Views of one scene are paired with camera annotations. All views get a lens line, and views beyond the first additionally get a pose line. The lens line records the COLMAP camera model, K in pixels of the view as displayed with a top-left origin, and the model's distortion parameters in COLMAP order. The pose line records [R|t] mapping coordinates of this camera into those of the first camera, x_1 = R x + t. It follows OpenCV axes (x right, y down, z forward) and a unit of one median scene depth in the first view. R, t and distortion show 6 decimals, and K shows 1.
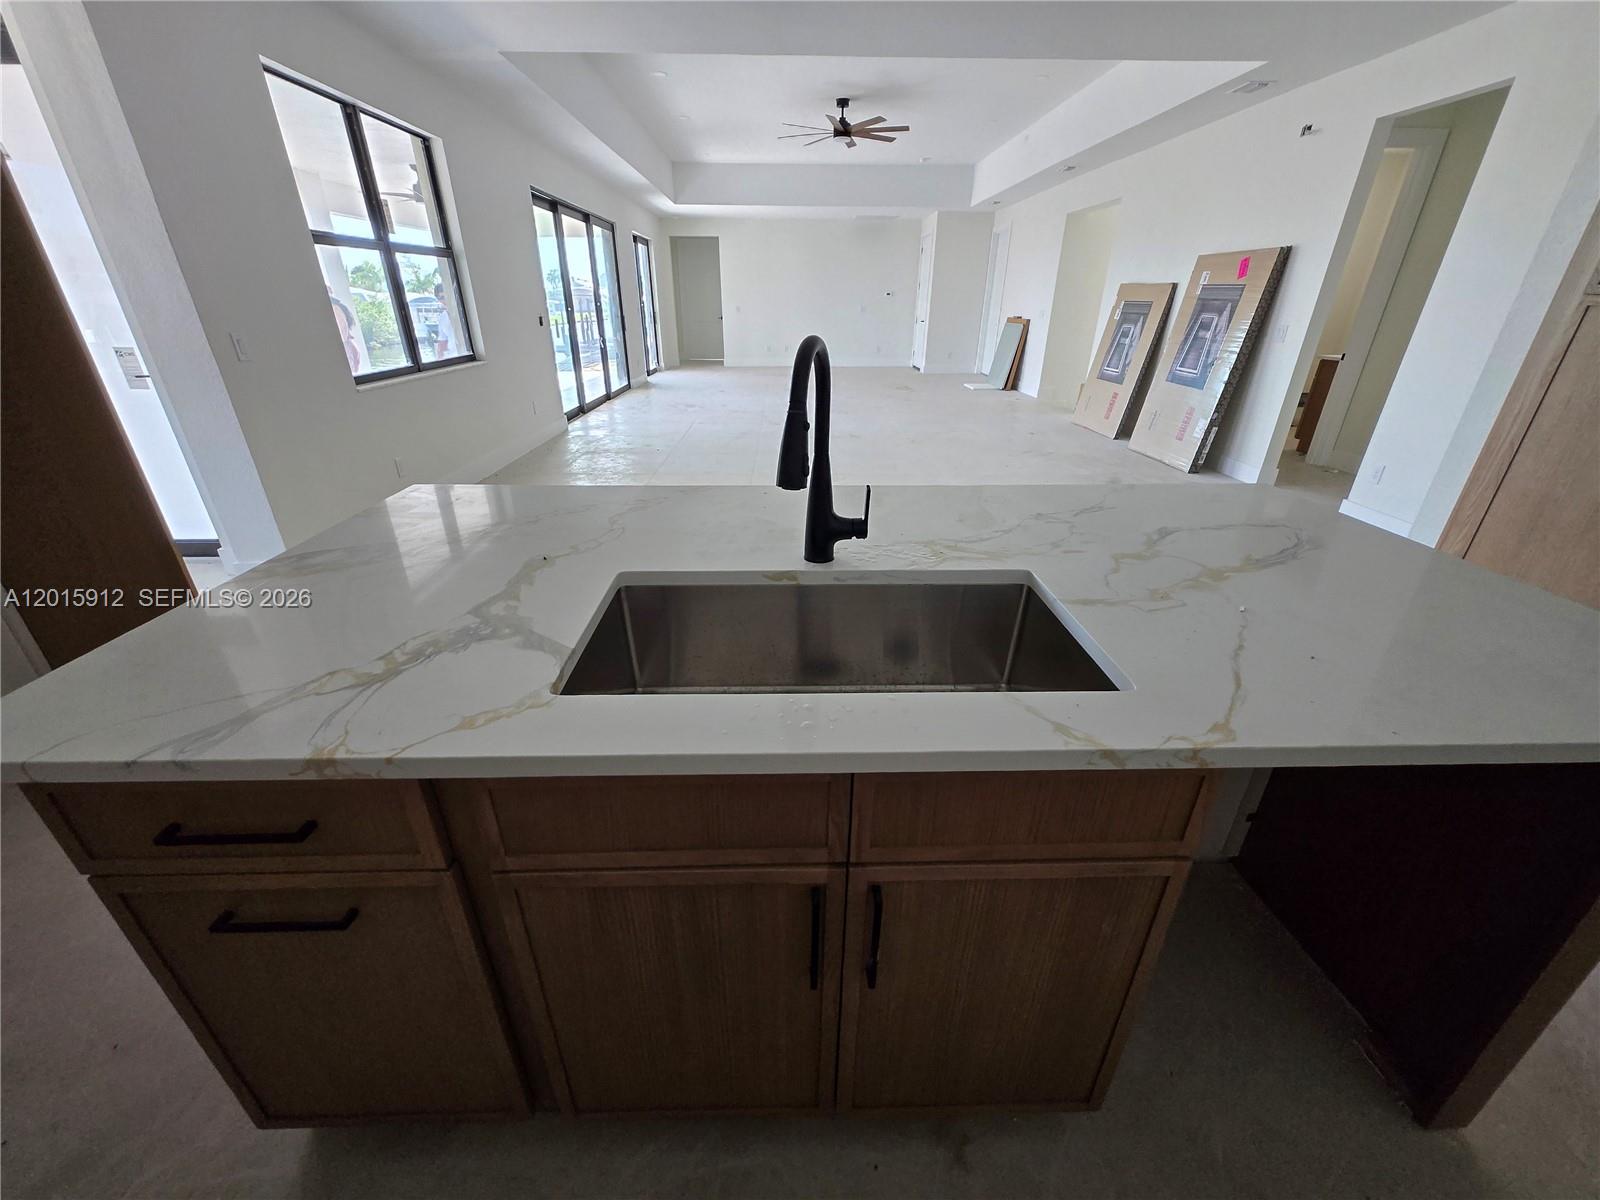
lens RADIAL K [[636.8, 0, 800.0], [0, 636.8, 600.0], [0, 0, 1]] dist [0.000380, 0.000134]
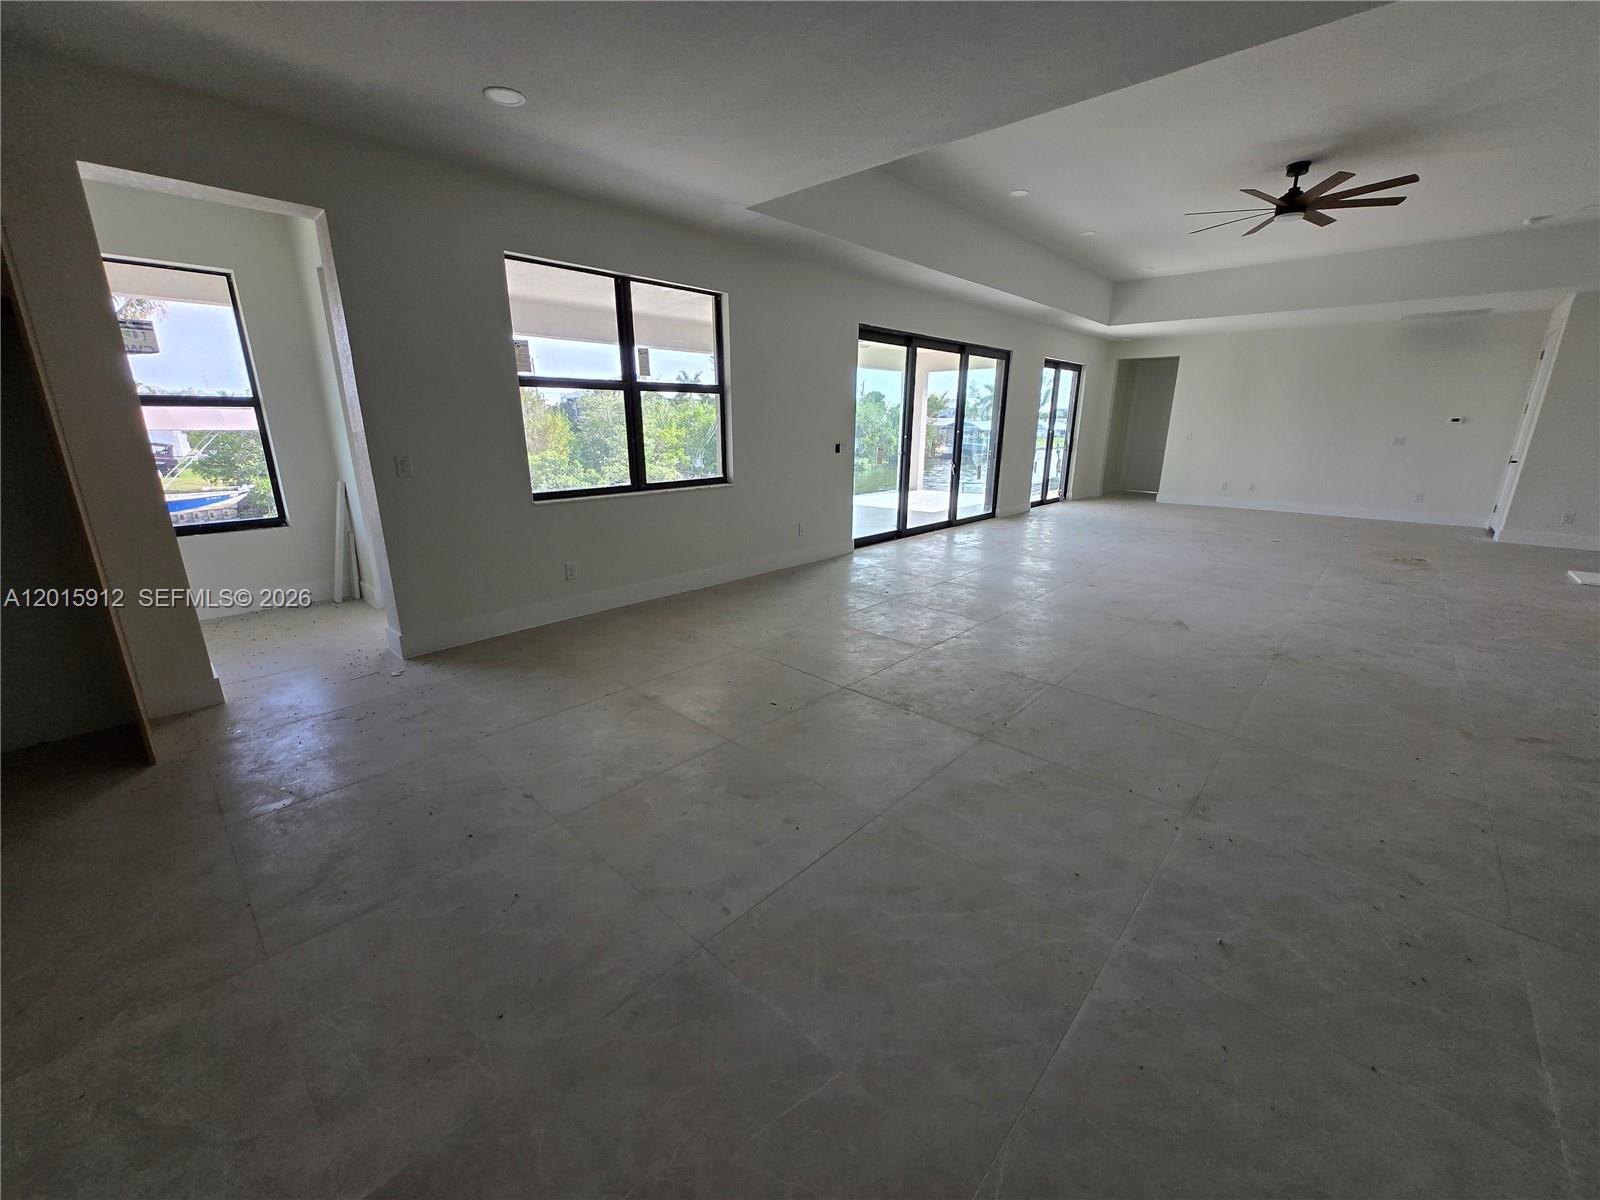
lens RADIAL K [[625.0, 0, 771.5], [0, 625.0, 599.7], [0, 0, 1]] dist [-0.000453, 0.000111]
pose [[0.716008, 0.191848, -0.671213, 0.196323], [-0.300012, 0.952741, -0.047718, -0.114013], [0.630338, 0.235538, 0.739727, 0.225082]]
